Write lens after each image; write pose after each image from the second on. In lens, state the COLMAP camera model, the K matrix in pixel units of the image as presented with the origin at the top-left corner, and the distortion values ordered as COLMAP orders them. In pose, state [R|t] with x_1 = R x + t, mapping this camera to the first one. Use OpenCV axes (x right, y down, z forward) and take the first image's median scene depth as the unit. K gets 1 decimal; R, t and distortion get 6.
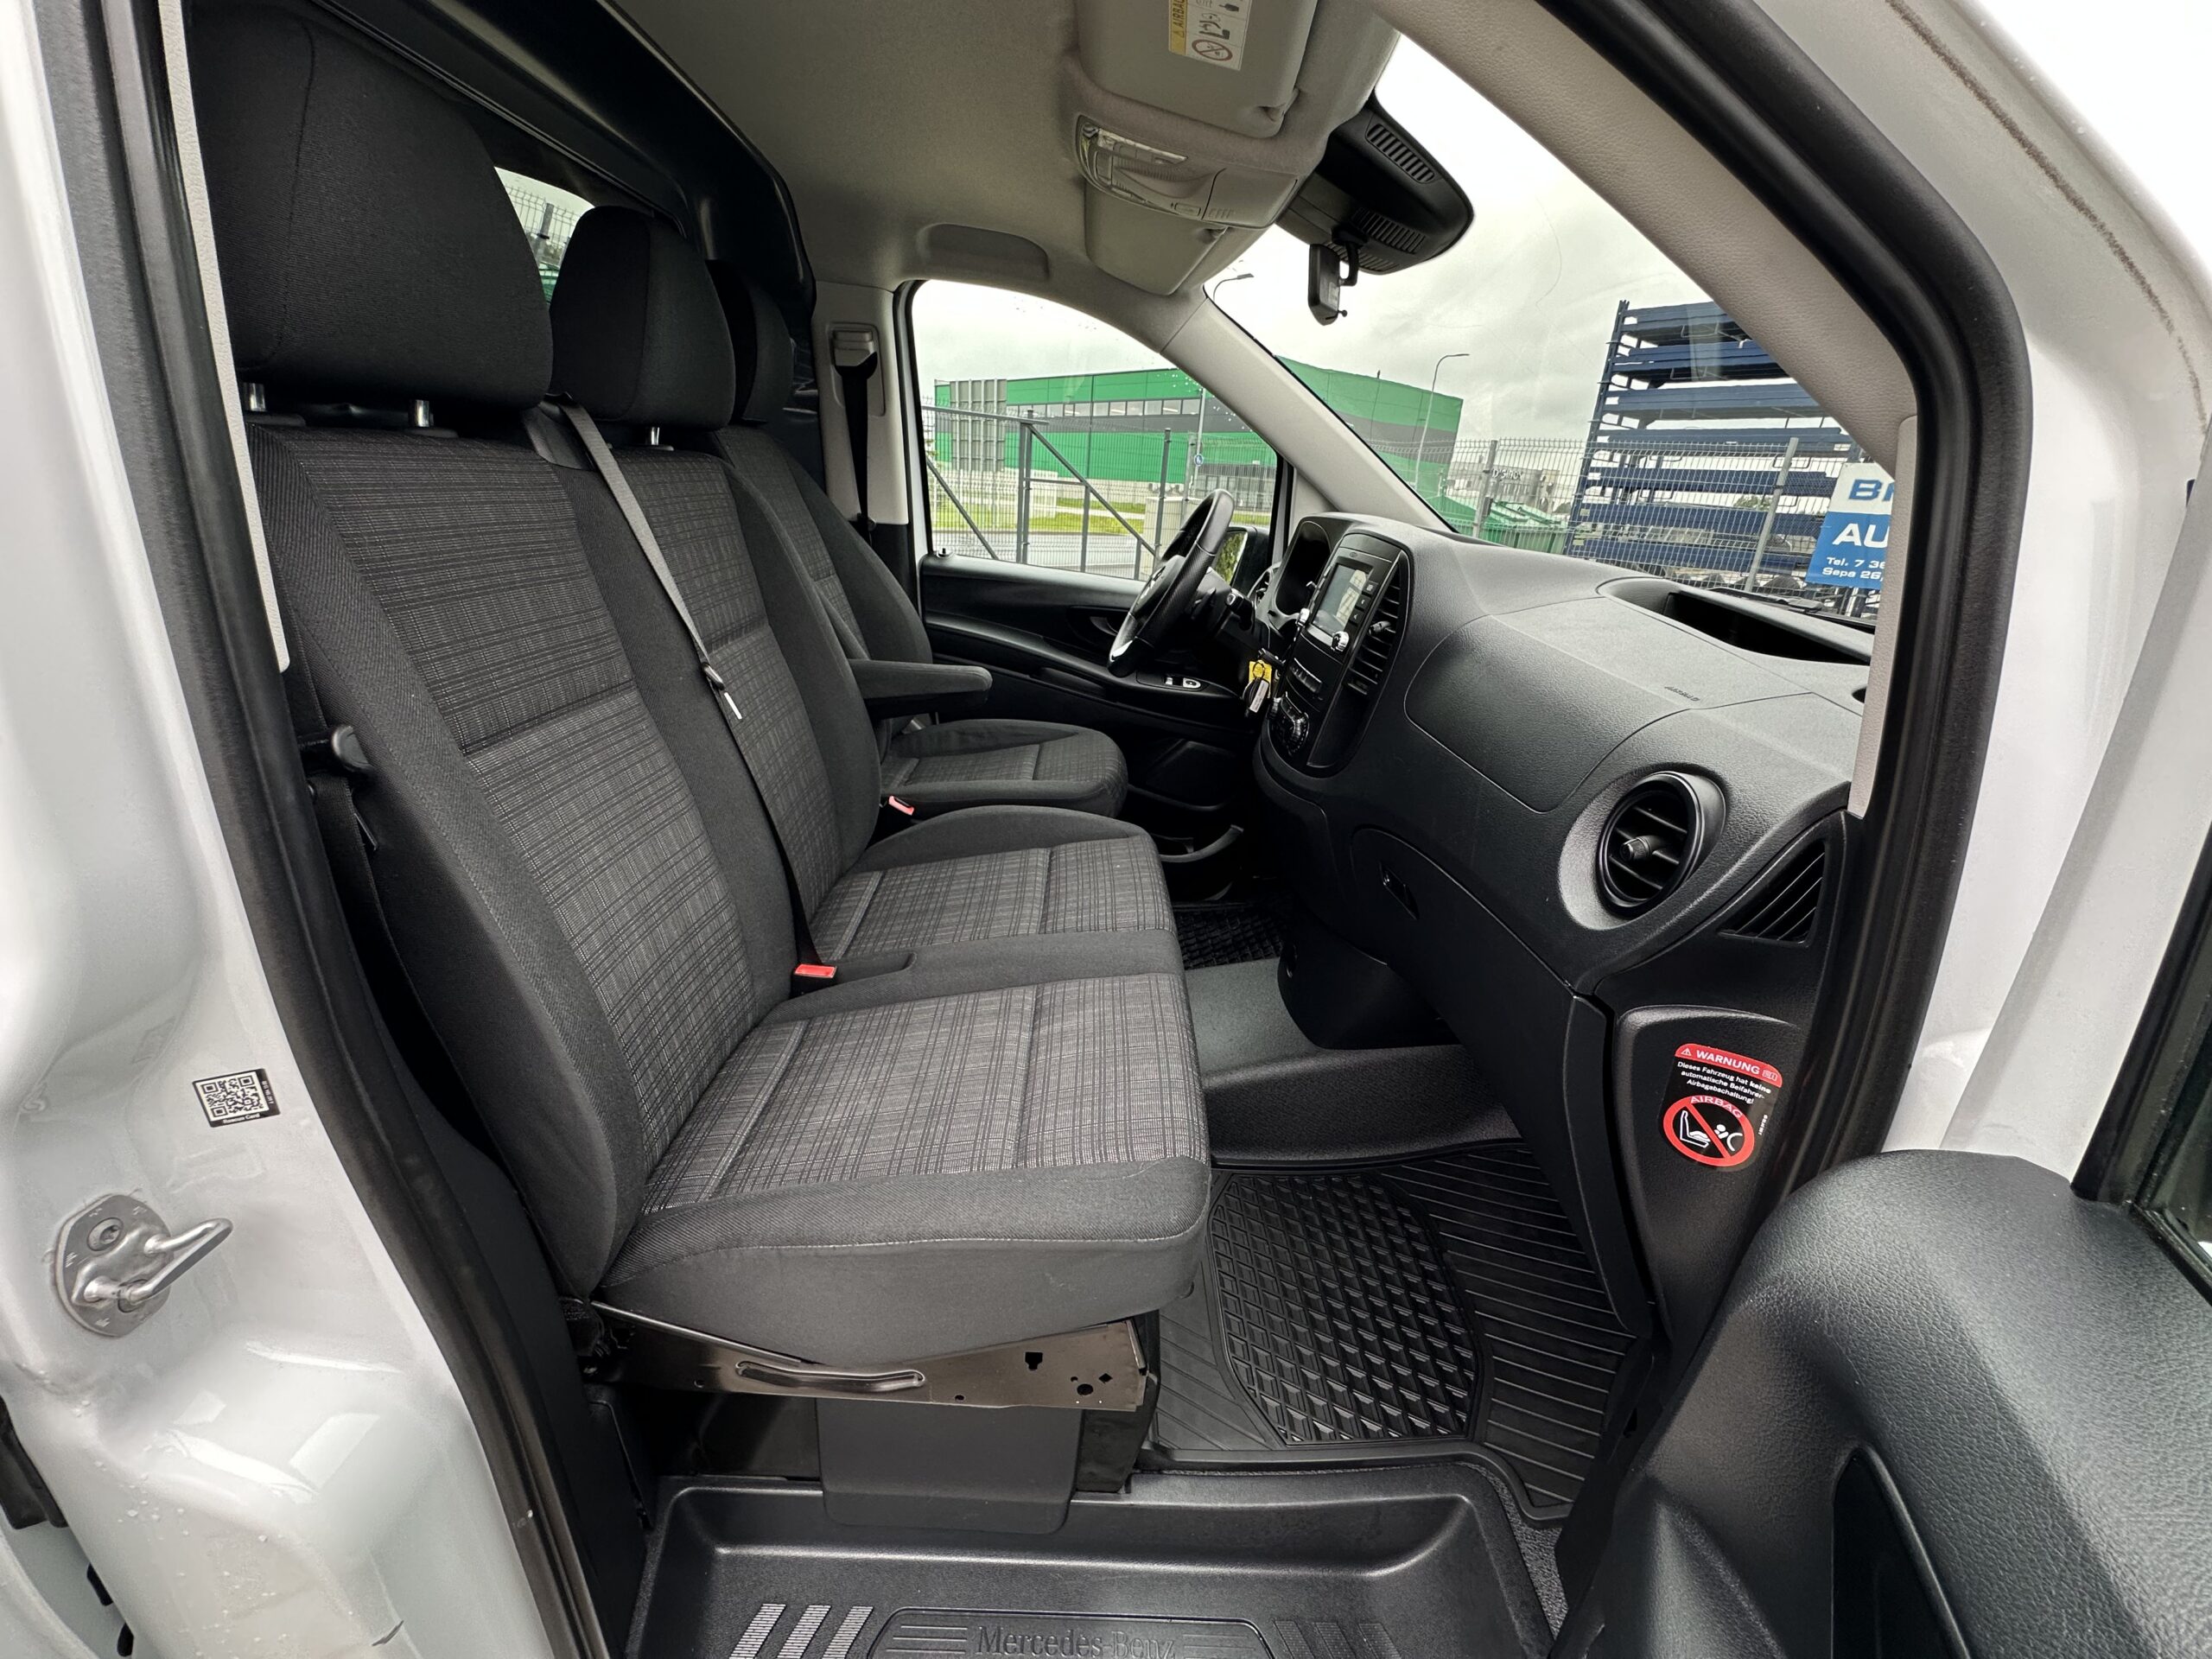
lens RADIAL K [[888.6, 0, 1106.0], [0, 888.6, 829.5], [0, 0, 1]] dist [-0.001139, 0.000292]
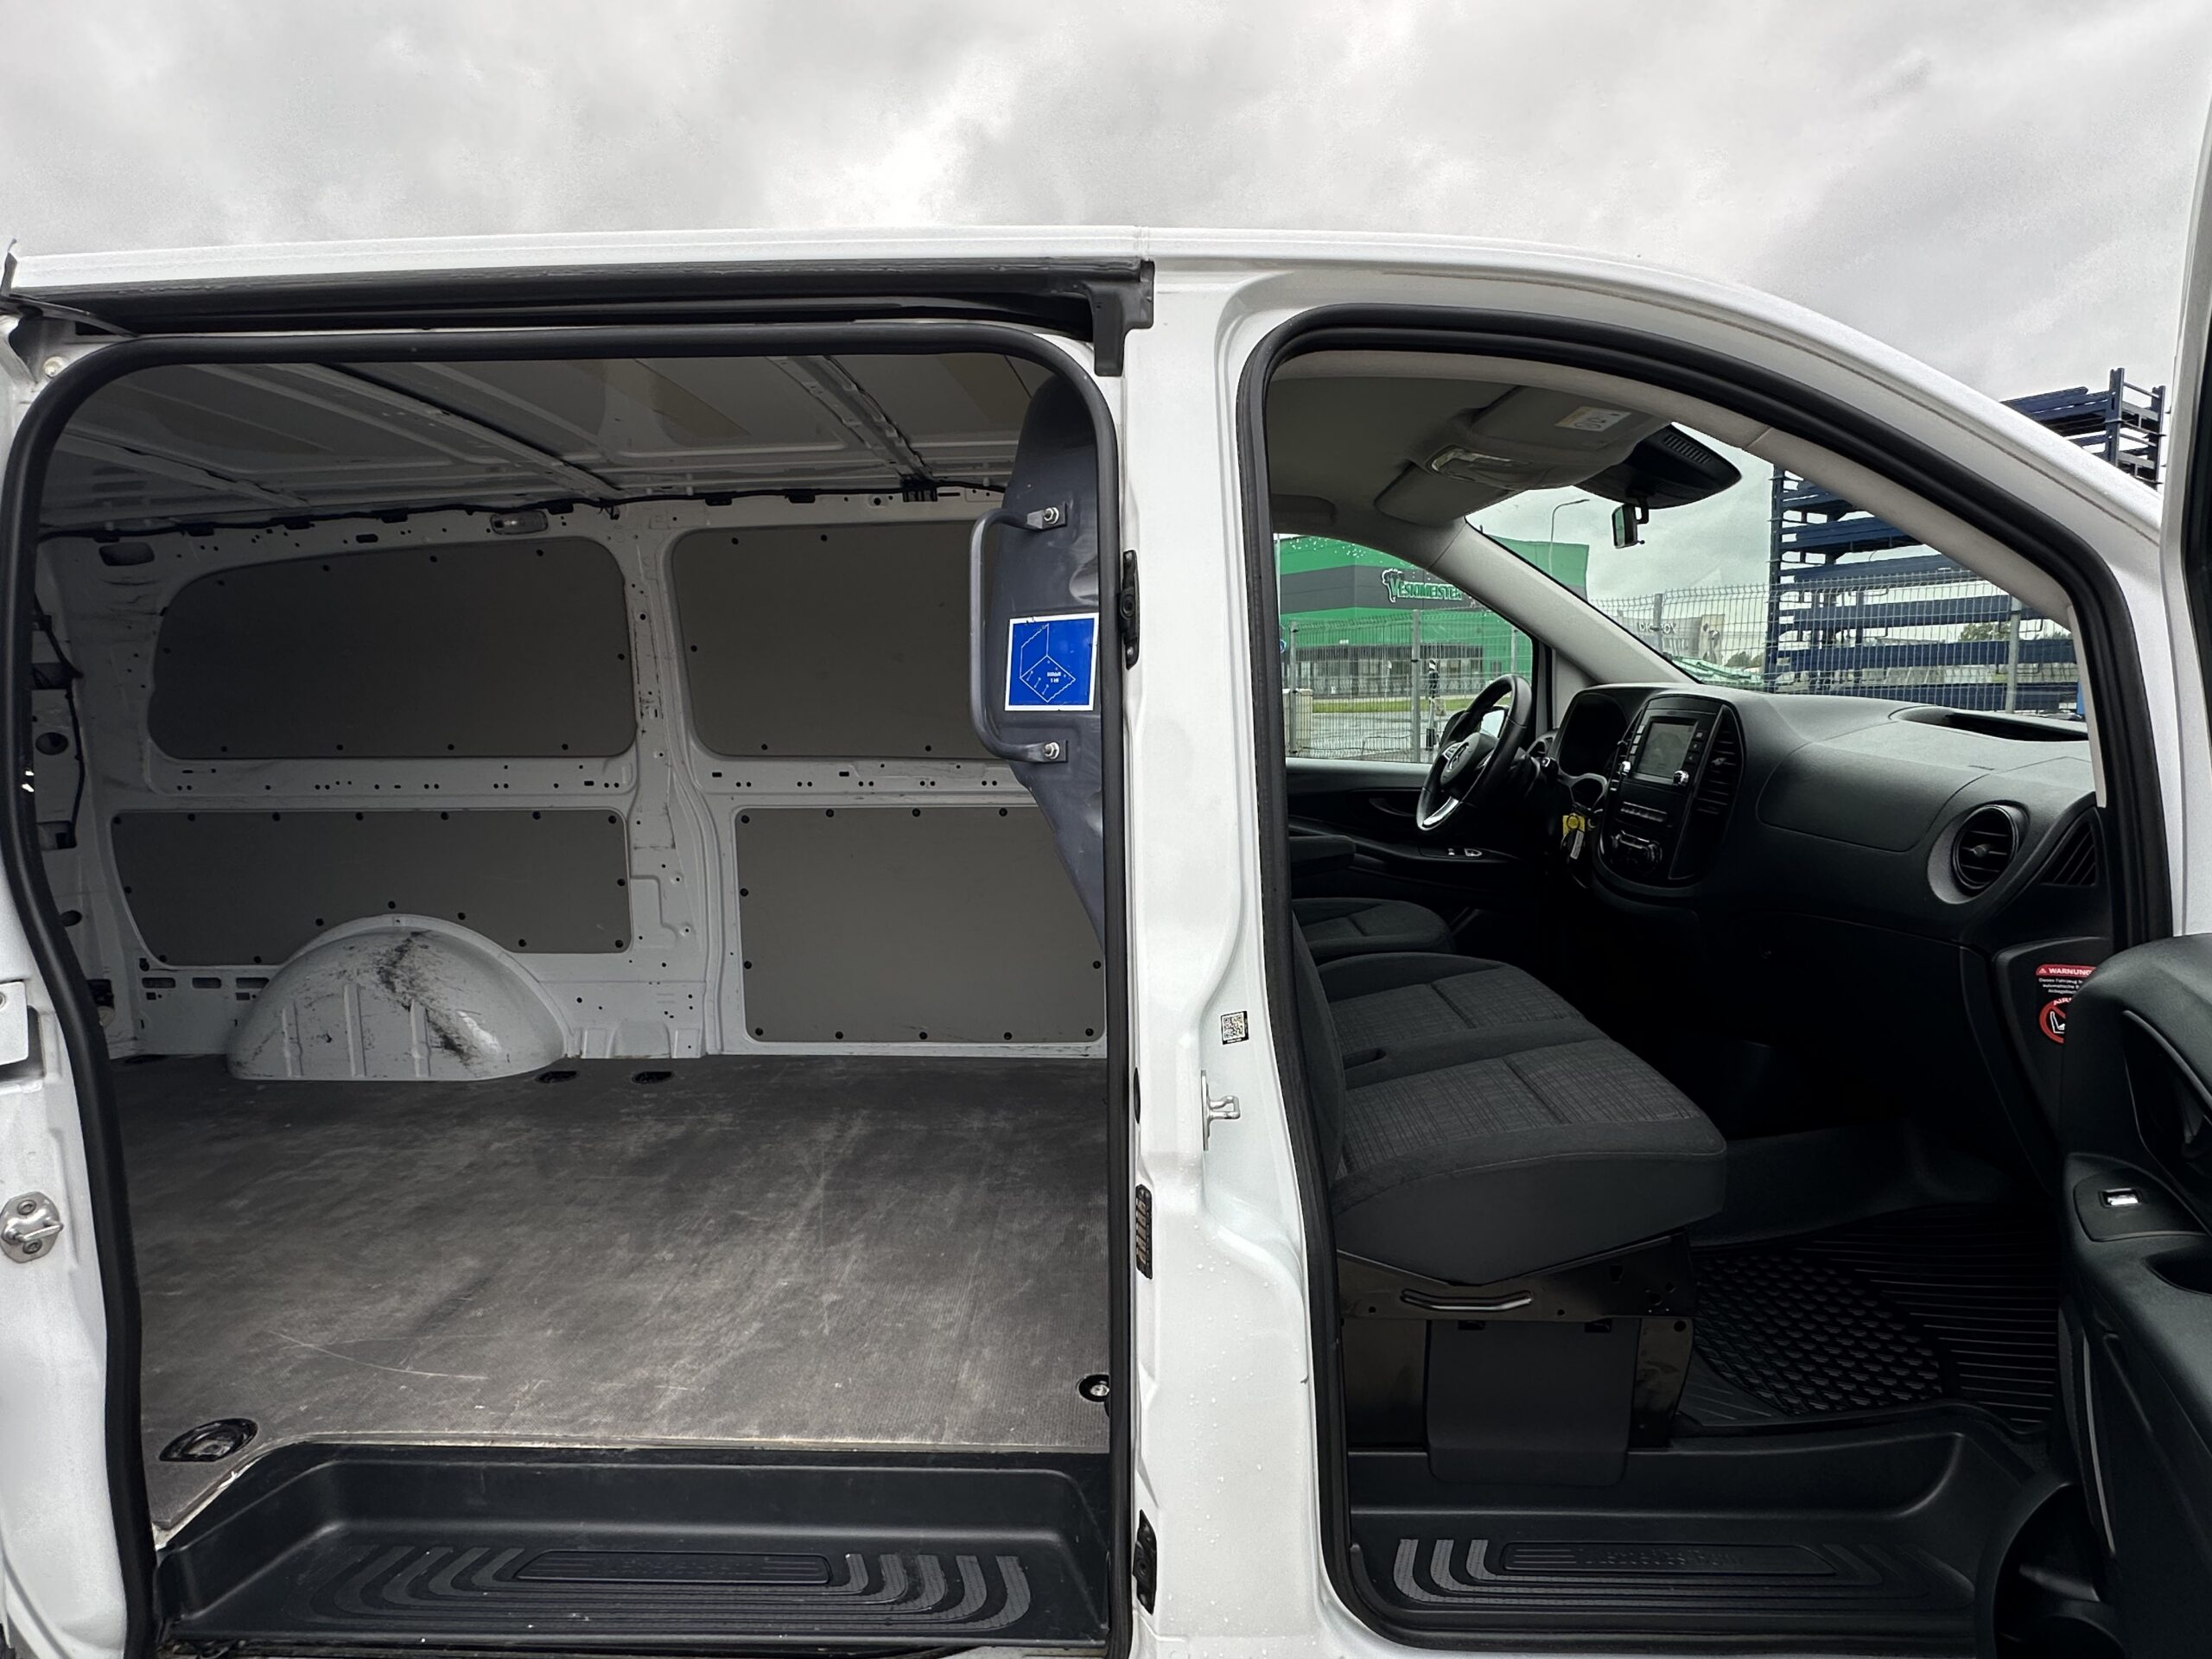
lens RADIAL K [[1150.4, 0, 1106.0], [0, 1150.4, 829.5], [0, 0, 1]] dist [-0.012573, 0.000530]
pose [[0.994300, -0.086338, -0.062559, -0.338344], [0.068388, 0.966586, -0.247051, 0.152327], [0.081799, 0.241365, 0.966981, -0.459902]]
